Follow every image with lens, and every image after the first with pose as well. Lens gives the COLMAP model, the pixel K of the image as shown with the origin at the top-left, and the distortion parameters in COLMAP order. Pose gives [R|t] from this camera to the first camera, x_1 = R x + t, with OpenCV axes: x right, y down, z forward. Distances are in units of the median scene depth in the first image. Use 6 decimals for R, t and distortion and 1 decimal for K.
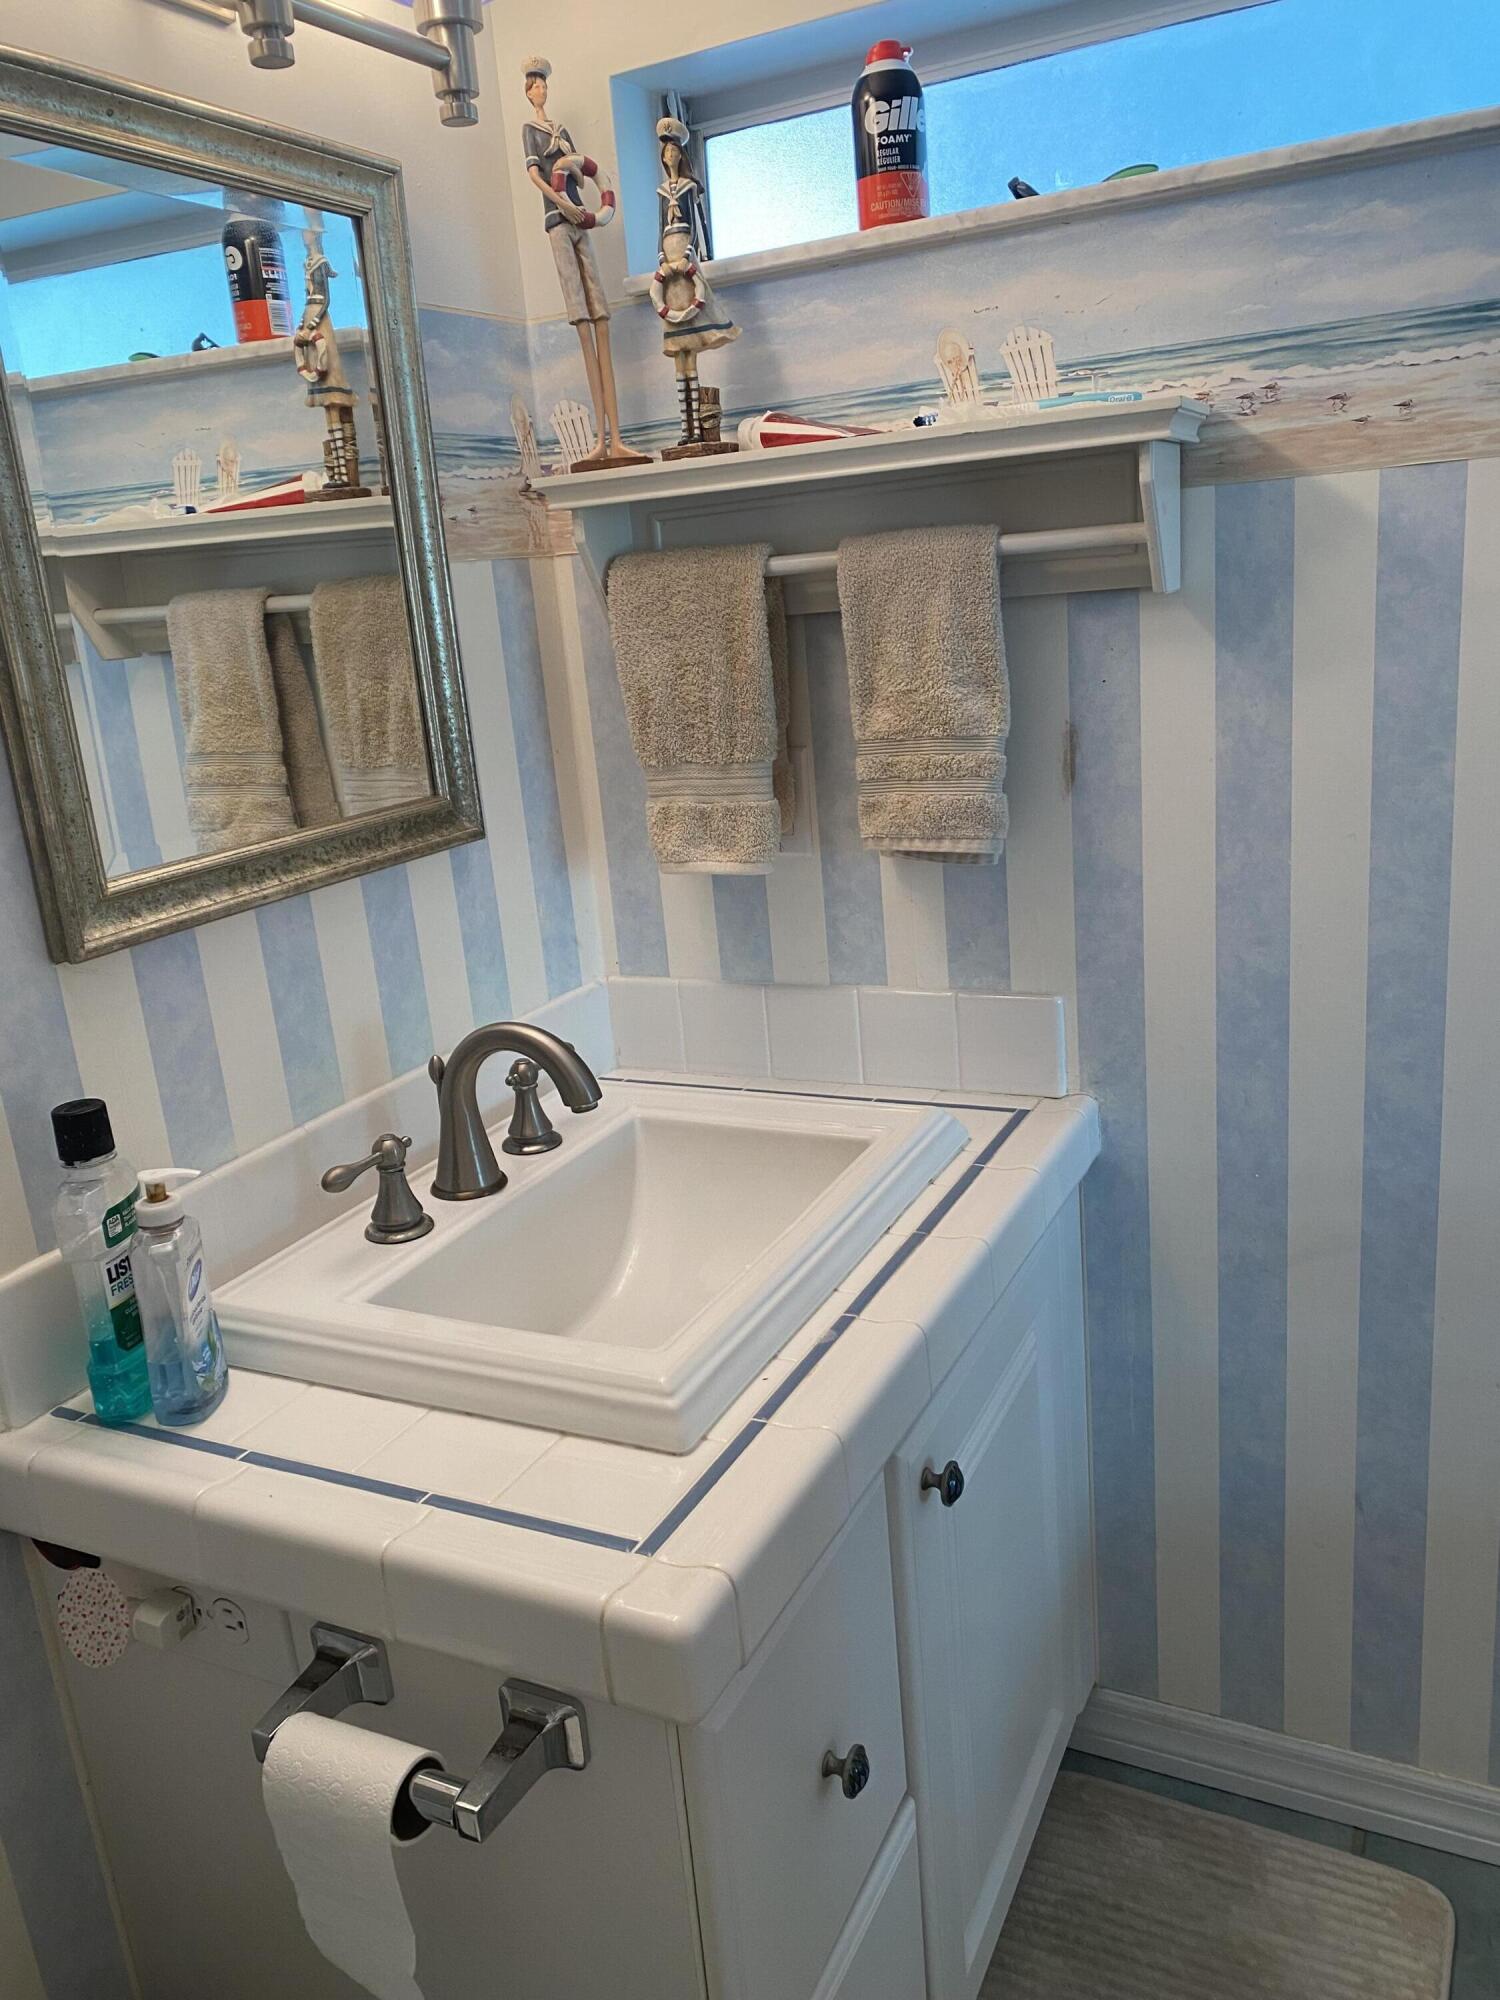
lens RADIAL K [[1525.5, 0, 747.2], [0, 1525.5, 993.0], [0, 0, 1]] dist [0.012031, -0.000328]
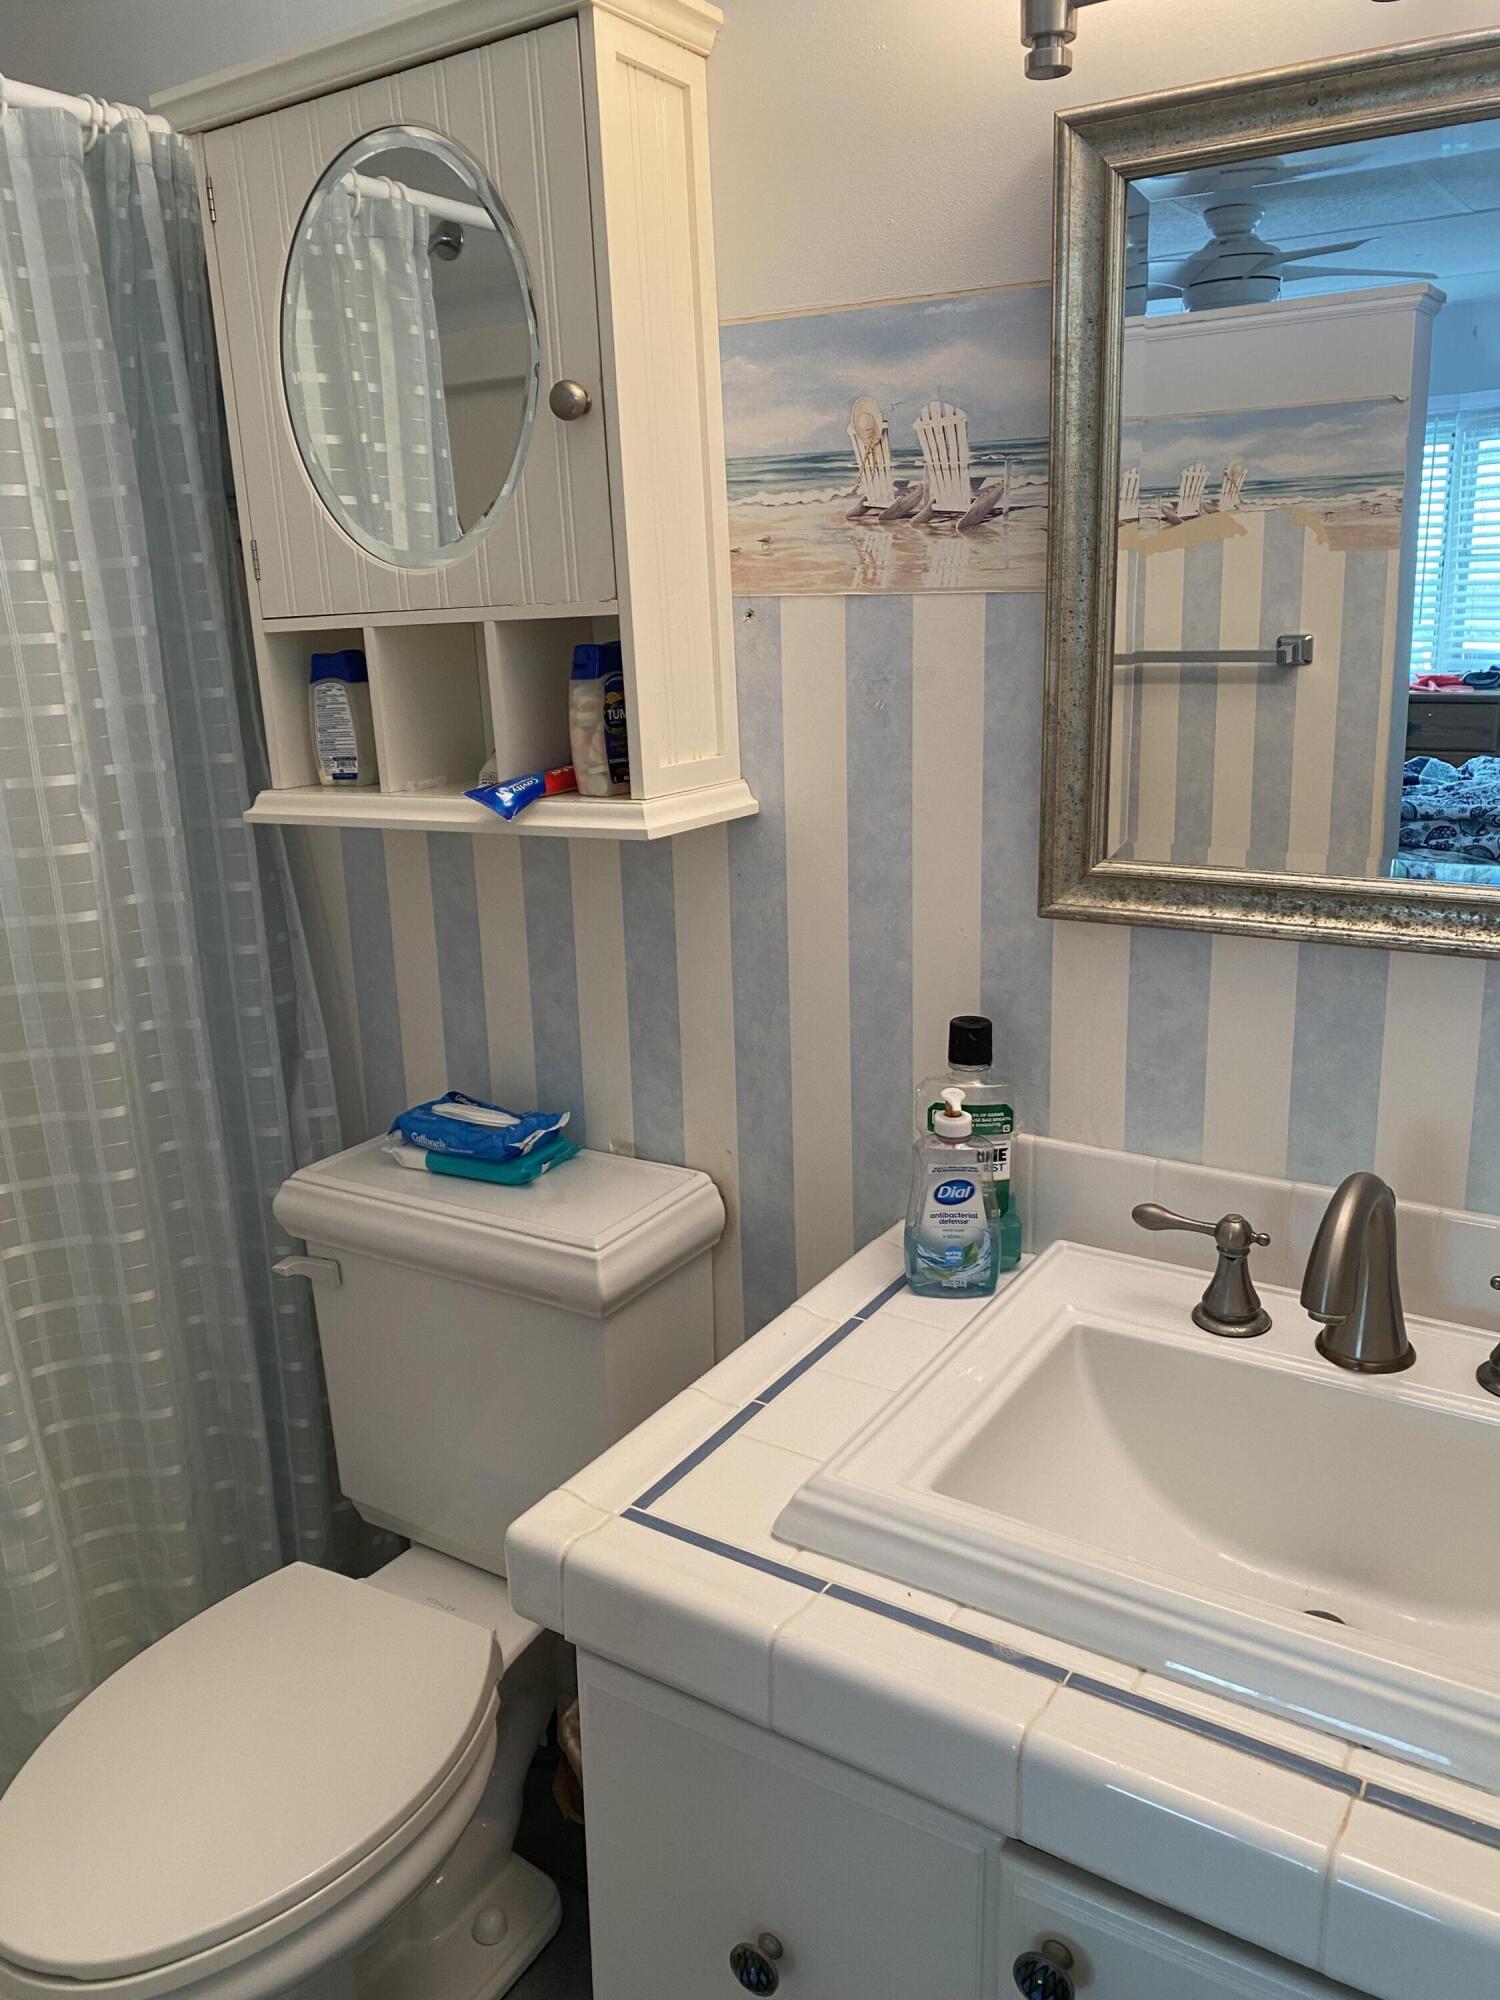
lens RADIAL K [[1525.5, 0, 746.9], [0, 1525.5, 1010.1], [0, 0, 1]] dist [0.012031, -0.000328]
pose [[-0.106070, 0.357000, -0.928063, 0.639218], [-0.218705, 0.902097, 0.372008, -0.314766], [0.970009, 0.242431, -0.017607, 0.761946]]
